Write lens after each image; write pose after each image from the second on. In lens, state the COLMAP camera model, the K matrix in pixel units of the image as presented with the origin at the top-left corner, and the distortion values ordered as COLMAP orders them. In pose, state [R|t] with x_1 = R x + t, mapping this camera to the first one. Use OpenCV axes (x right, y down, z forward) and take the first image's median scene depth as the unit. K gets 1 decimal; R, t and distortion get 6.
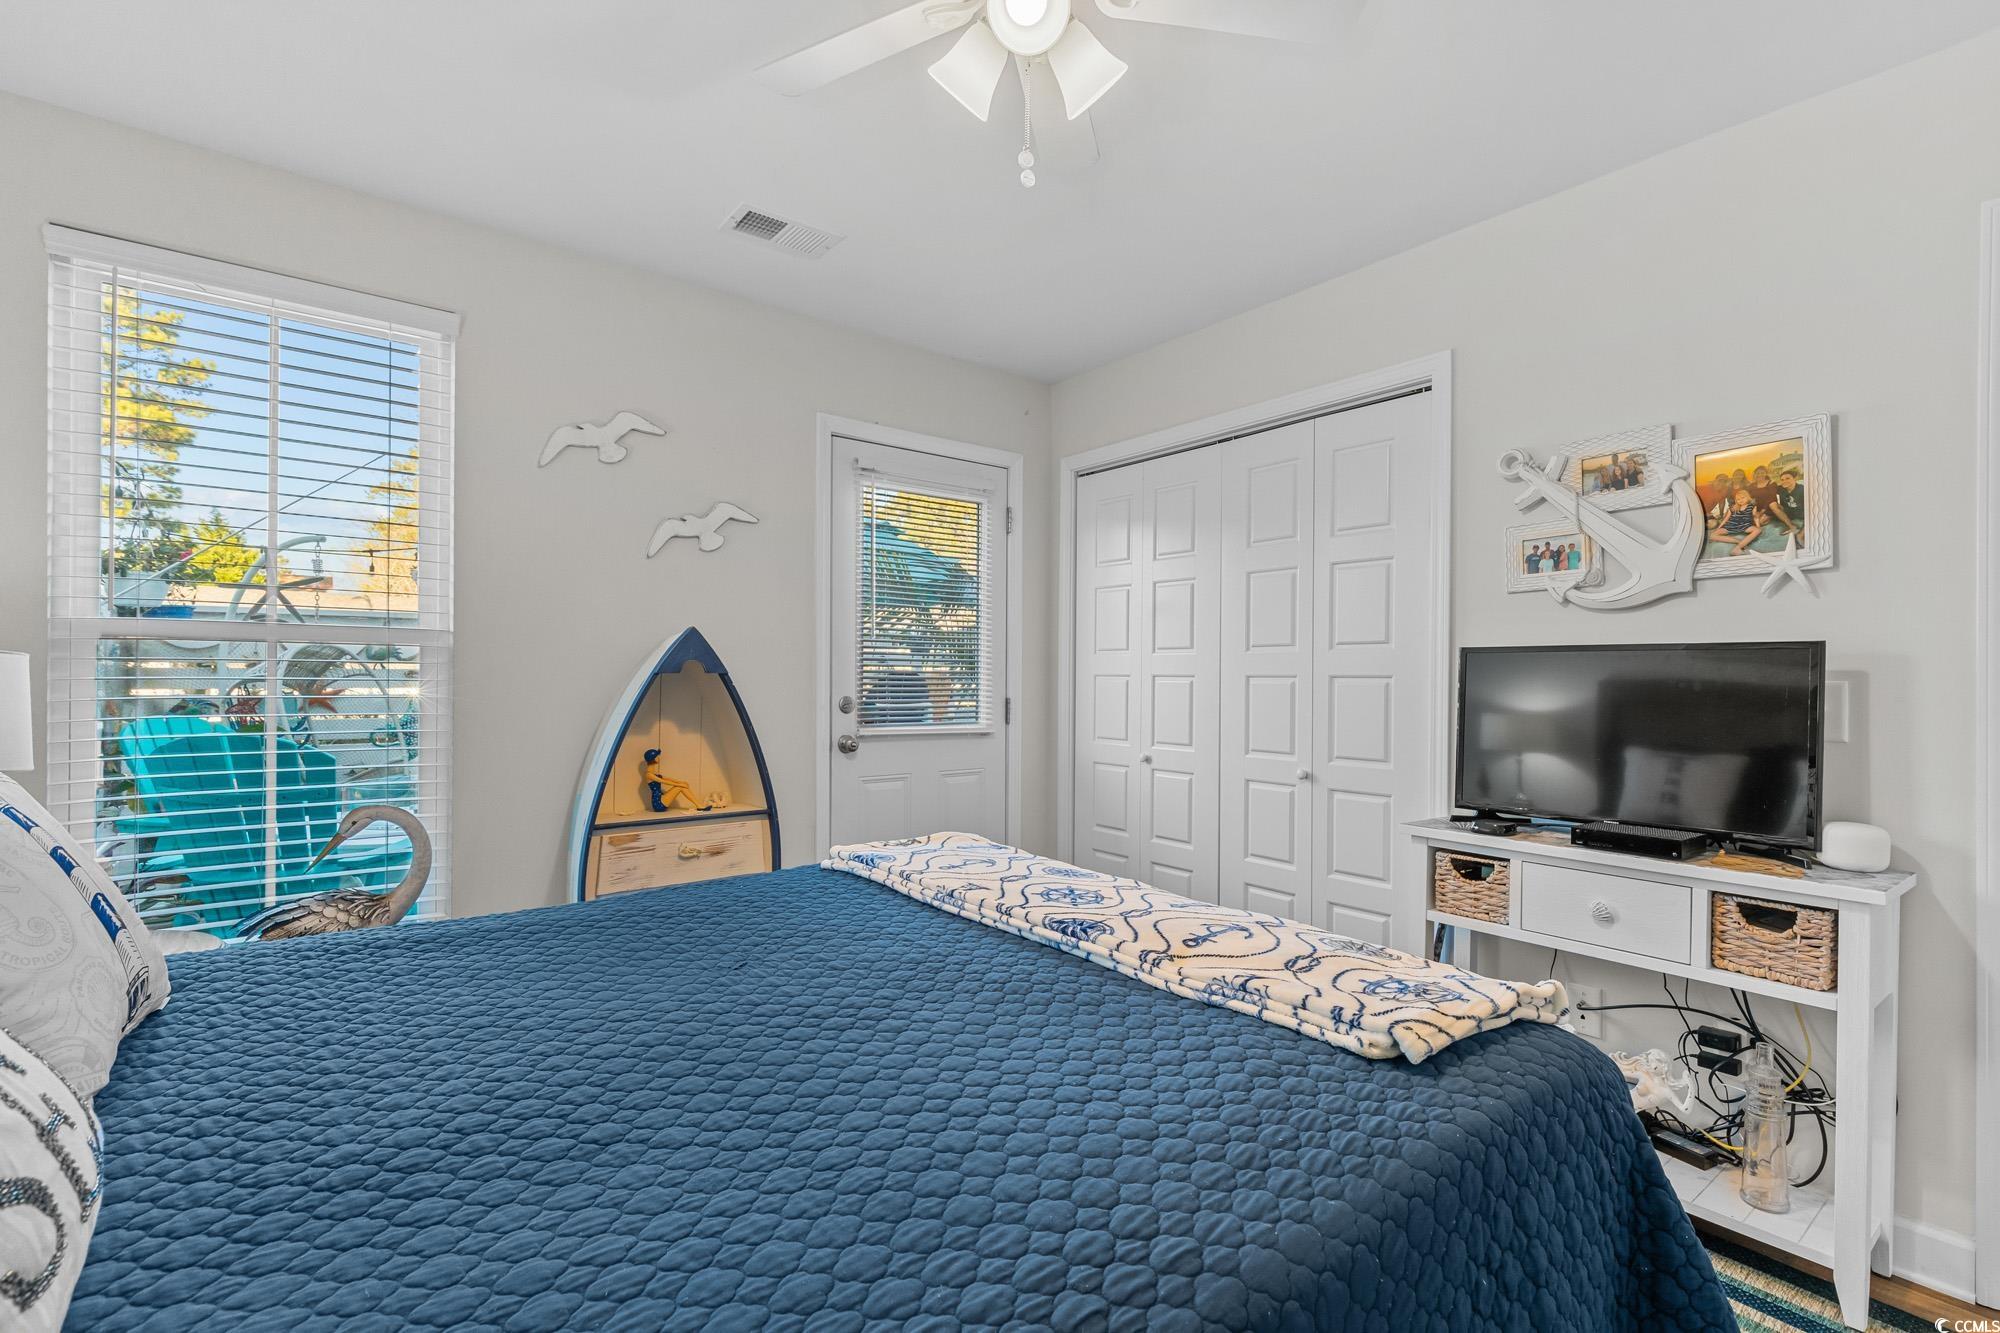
lens RADIAL K [[915.6, 0, 1011.2], [0, 915.6, 669.1], [0, 0, 1]] dist [0.007745, -0.000464]
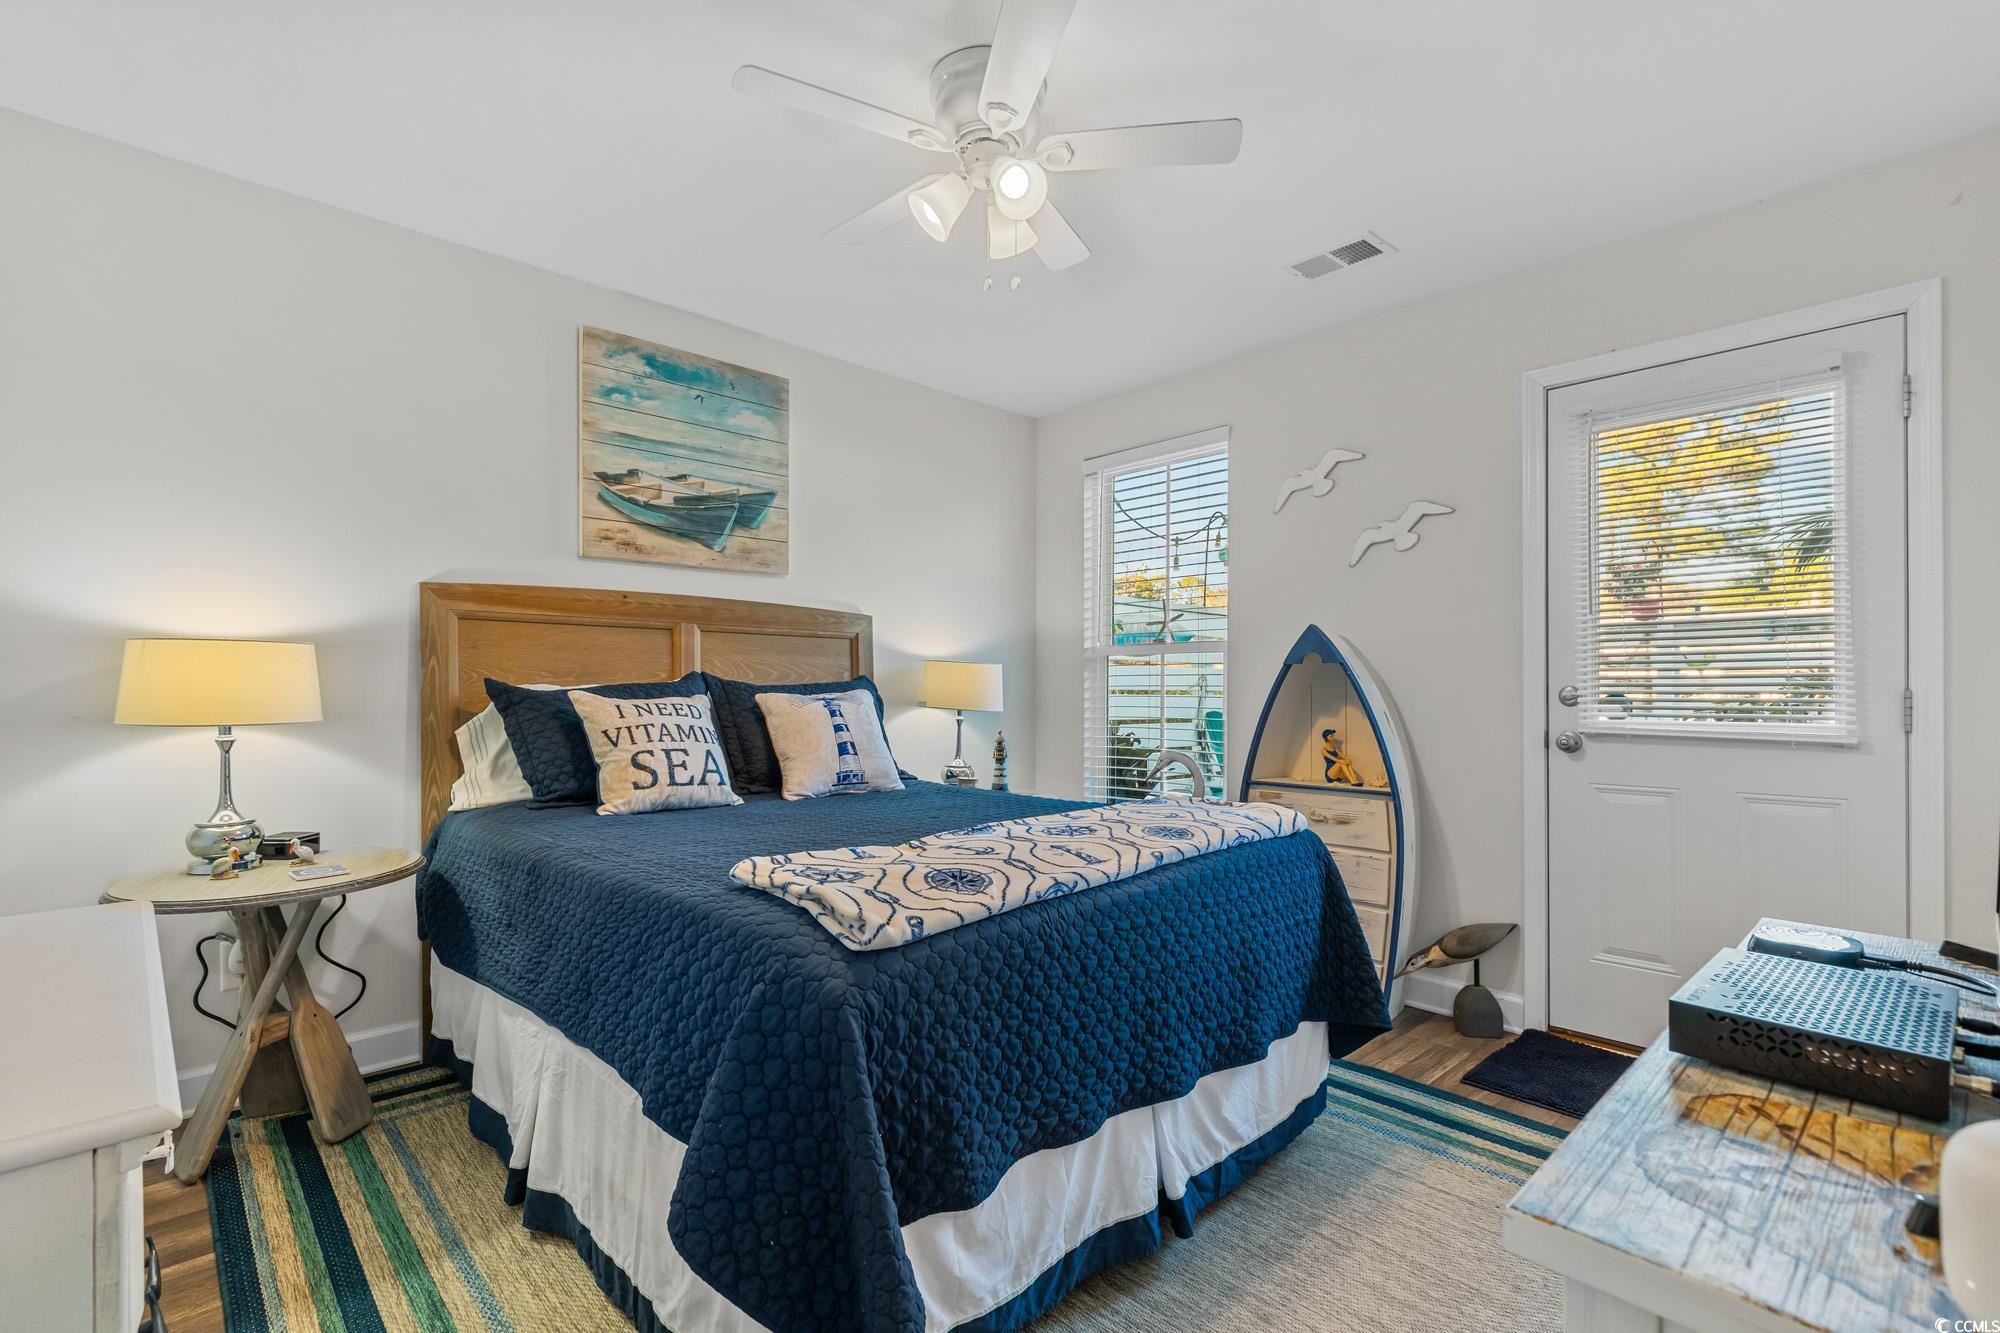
lens RADIAL K [[872.9, 0, 1002.6], [0, 872.9, 684.0], [0, 0, 1]] dist [0.008766, 0.000166]
pose [[0.101671, -0.018219, -0.994651, 0.695377], [0.005636, 0.999827, -0.017738, 0.046500], [0.994802, -0.003802, 0.101756, 0.468254]]
